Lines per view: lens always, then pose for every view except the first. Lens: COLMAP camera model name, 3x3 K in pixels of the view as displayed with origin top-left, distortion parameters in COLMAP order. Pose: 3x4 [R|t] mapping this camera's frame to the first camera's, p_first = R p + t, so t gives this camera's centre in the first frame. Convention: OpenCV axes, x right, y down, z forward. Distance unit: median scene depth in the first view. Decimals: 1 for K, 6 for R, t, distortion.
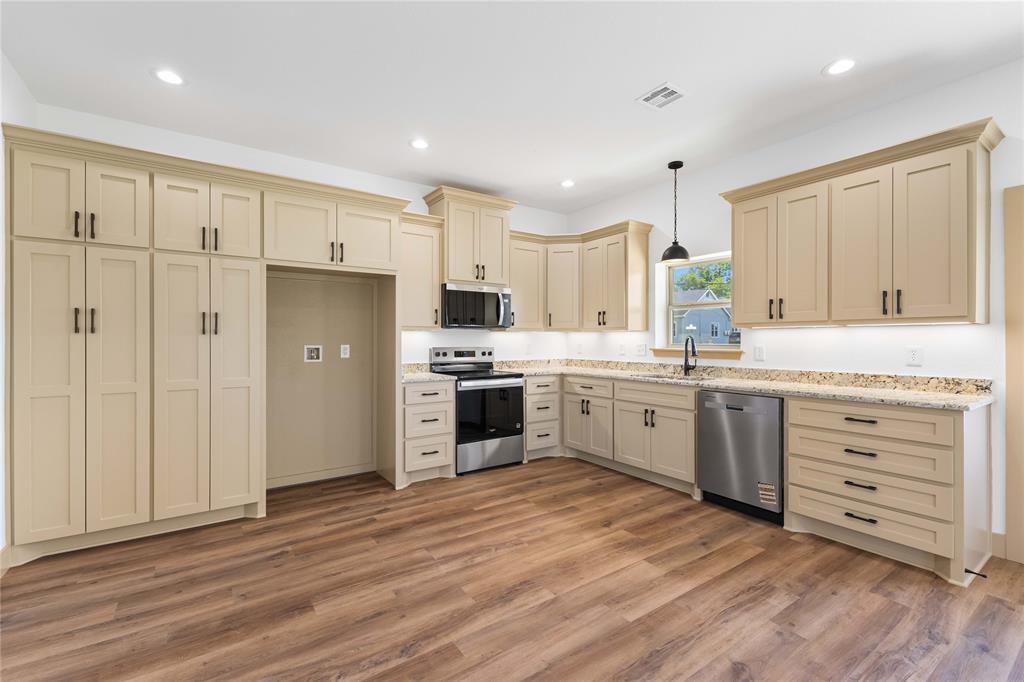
lens RADIAL K [[442.8, 0, 508.6], [0, 442.8, 339.8], [0, 0, 1]] dist [0.009247, -0.000769]
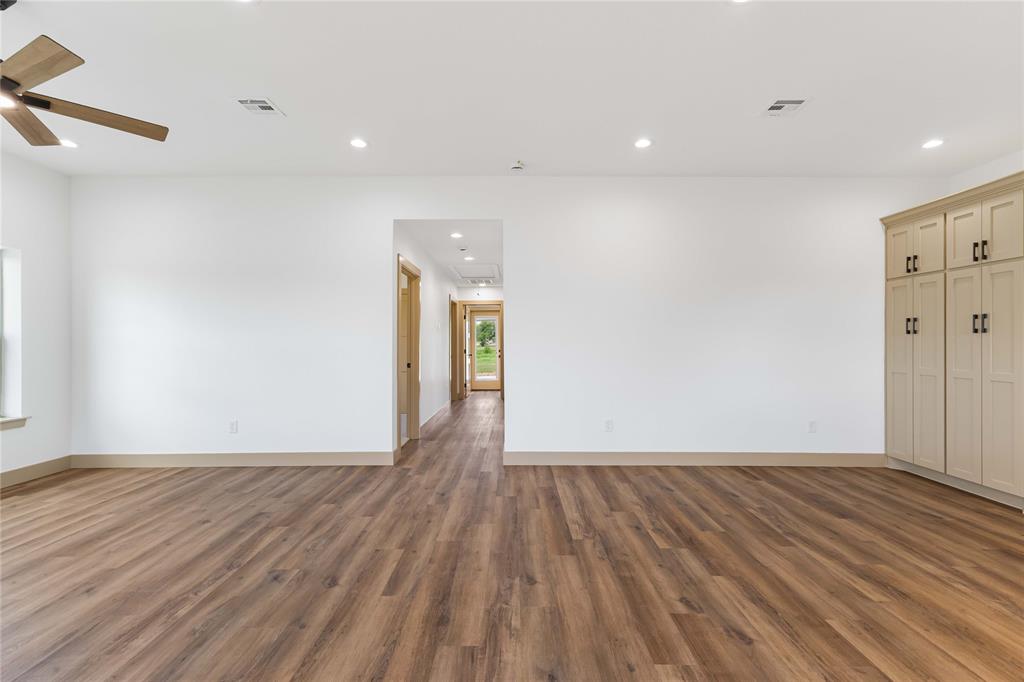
lens RADIAL K [[450.0, 0, 513.1], [0, 450.0, 343.8], [0, 0, 1]] dist [0.009270, -0.000347]
pose [[-0.566230, 0.004051, -0.824238, 0.798219], [0.001477, 0.999991, 0.003901, 0.008004], [0.824246, 0.000992, -0.566231, 0.532891]]
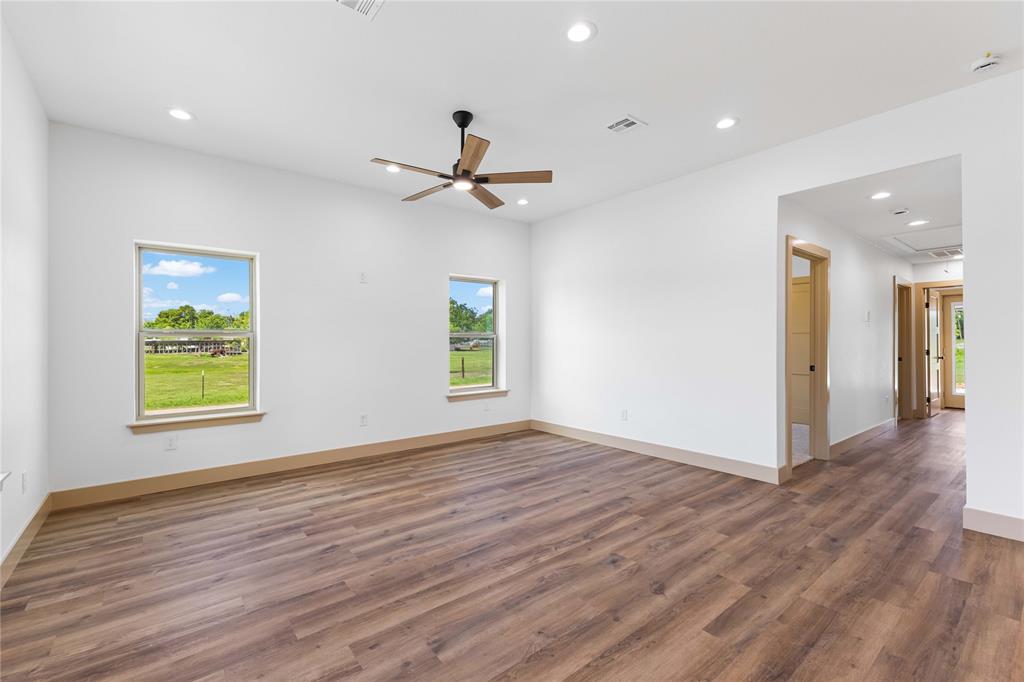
lens RADIAL K [[441.8, 0, 512.8], [0, 441.8, 339.4], [0, 0, 1]] dist [0.015967, -0.005012]
pose [[-0.997084, 0.001783, -0.076293, 0.666629], [0.002065, 0.999991, -0.003615, 0.008559], [0.076286, -0.003762, -0.997079, 0.549915]]
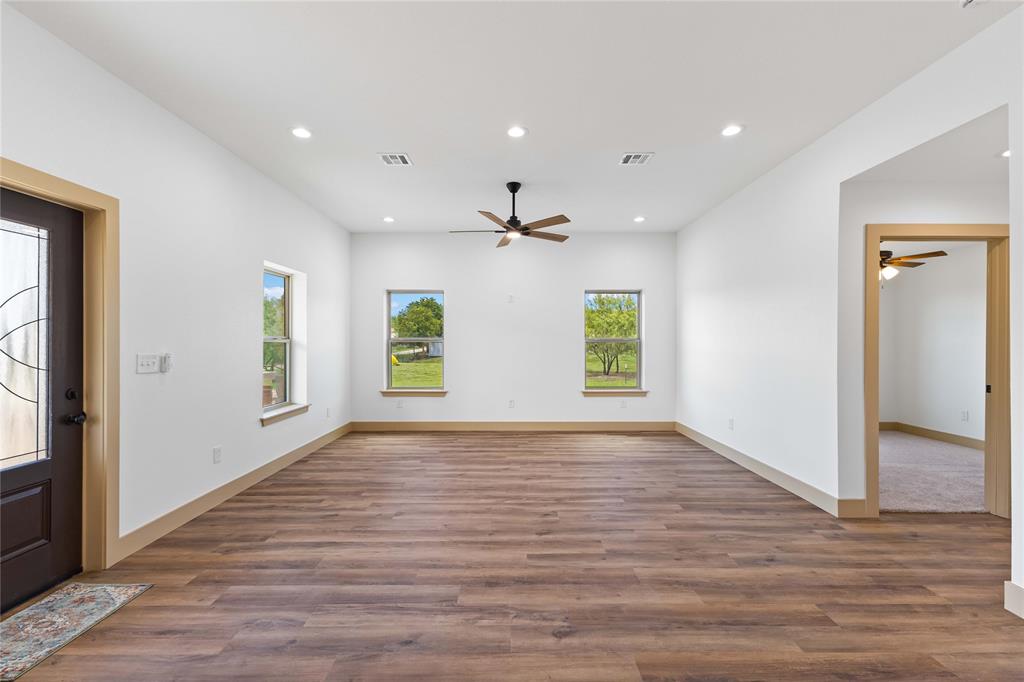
lens RADIAL K [[441.8, 0, 512.8], [0, 441.8, 339.4], [0, 0, 1]] dist [0.015967, -0.005012]
pose [[-0.826235, 0.001108, 0.563325, 0.024422], [0.000046, 0.999998, -0.001899, -0.011077], [-0.563326, -0.001543, -0.826233, 0.669944]]
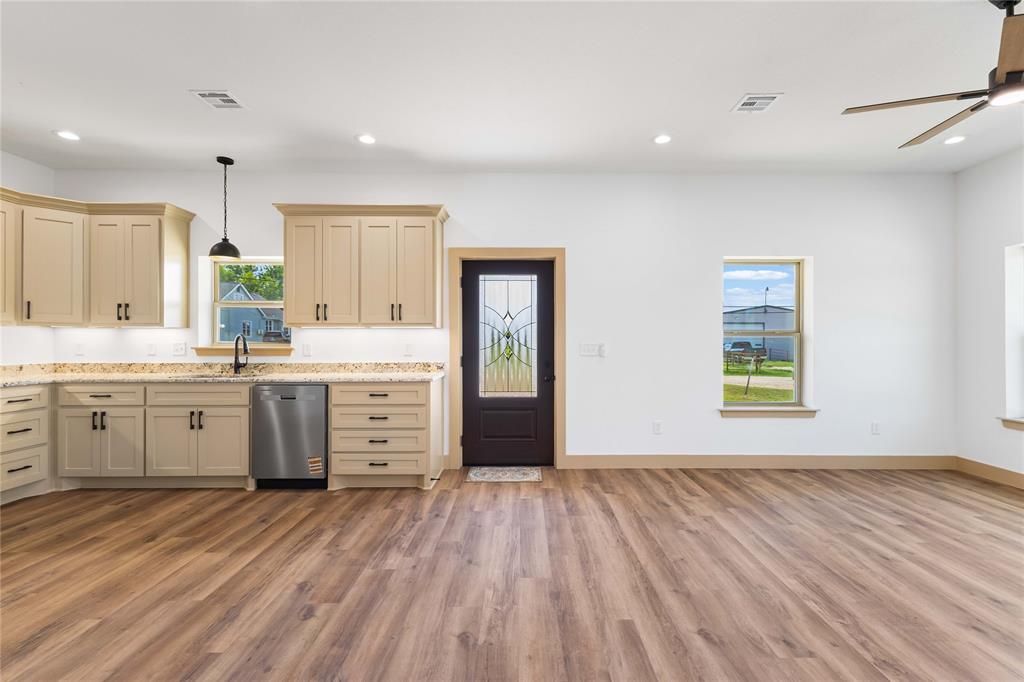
lens RADIAL K [[465.9, 0, 525.6], [0, 465.9, 338.7], [0, 0, 1]] dist [0.009224, -0.000481]
pose [[0.559539, 0.002602, 0.828800, -0.120935], [-0.000933, 0.999996, -0.002510, 0.004392], [-0.828804, 0.000631, 0.559539, -0.146751]]
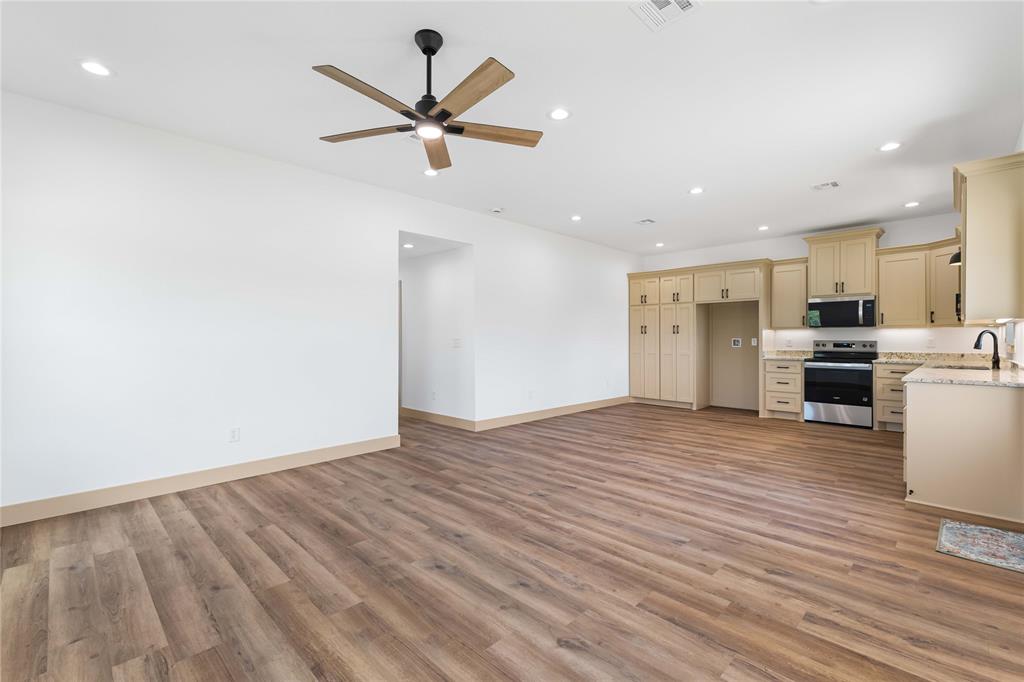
lens RADIAL K [[441.8, 0, 512.8], [0, 441.8, 339.4], [0, 0, 1]] dist [0.015967, -0.005012]
pose [[0.181602, 0.000289, -0.983372, 1.353146], [0.001242, 0.999999, 0.000523, 0.014720], [0.983371, -0.001316, 0.181602, -0.320274]]
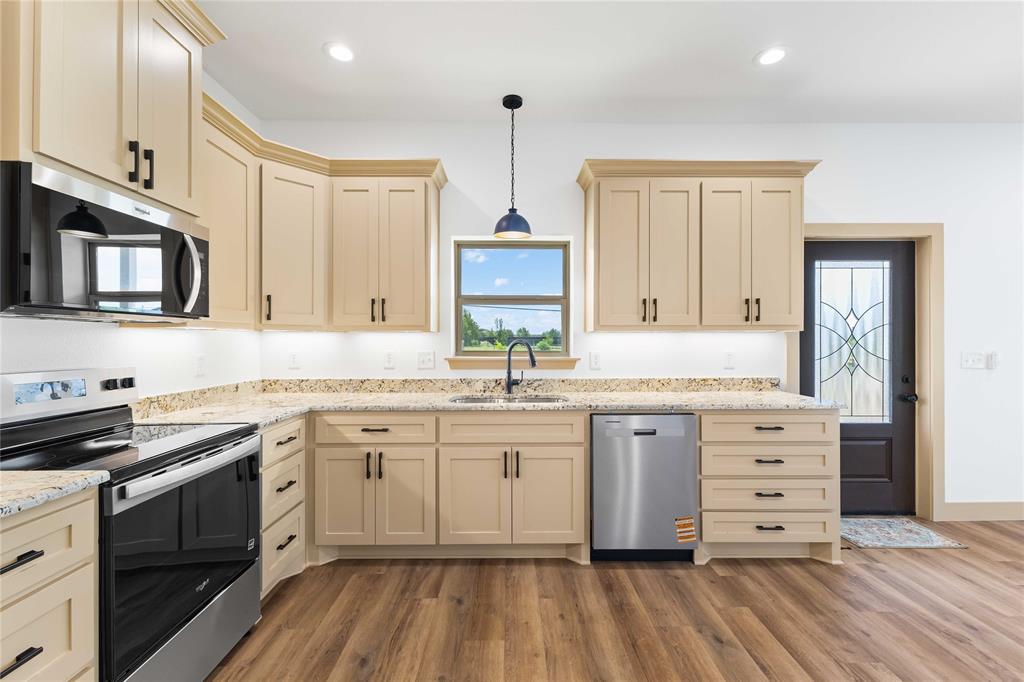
lens RADIAL K [[447.6, 0, 510.3], [0, 447.6, 339.7], [0, 0, 1]] dist [0.008470, -0.000622]
pose [[0.557582, 0.000012, 0.830122, -0.244547], [0.000443, 1.000000, -0.000313, -0.010039], [-0.830121, 0.000542, 0.557582, 0.646099]]
